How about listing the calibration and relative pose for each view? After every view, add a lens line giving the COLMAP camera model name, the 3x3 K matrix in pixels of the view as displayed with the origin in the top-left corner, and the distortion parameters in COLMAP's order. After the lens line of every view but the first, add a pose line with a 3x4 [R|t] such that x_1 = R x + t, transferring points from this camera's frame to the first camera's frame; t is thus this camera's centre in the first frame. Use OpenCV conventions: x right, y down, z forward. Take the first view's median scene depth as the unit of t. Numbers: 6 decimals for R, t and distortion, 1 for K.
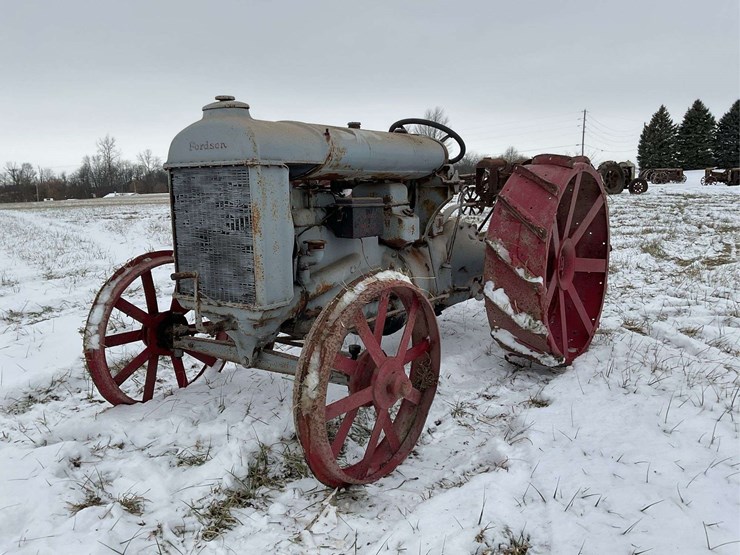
lens RADIAL K [[608.6, 0, 366.7], [0, 608.6, 277.6], [0, 0, 1]] dist [0.111499, -0.217002]
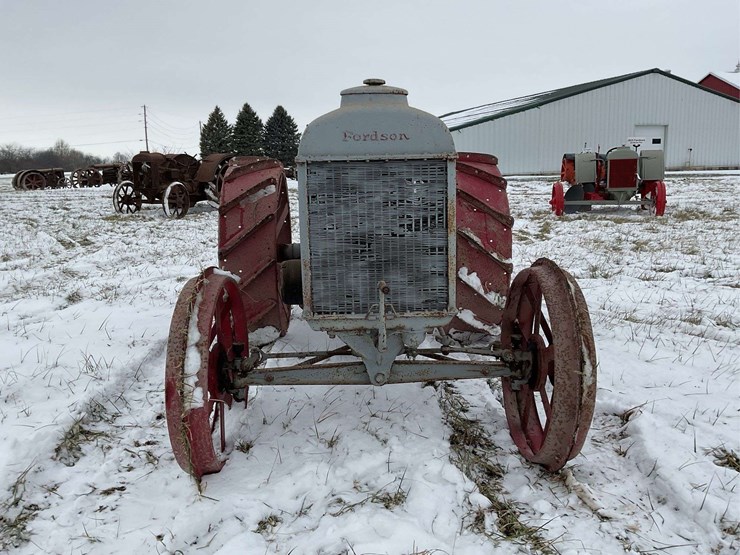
lens RADIAL K [[602.7, 0, 370.0], [0, 602.7, 277.5], [0, 0, 1]] dist [0.115338, -0.137591]
pose [[0.776503, -0.107895, 0.620807, -0.610710], [0.102697, 0.993728, 0.044256, -0.041437], [-0.621688, 0.029390, 0.782713, 0.255878]]
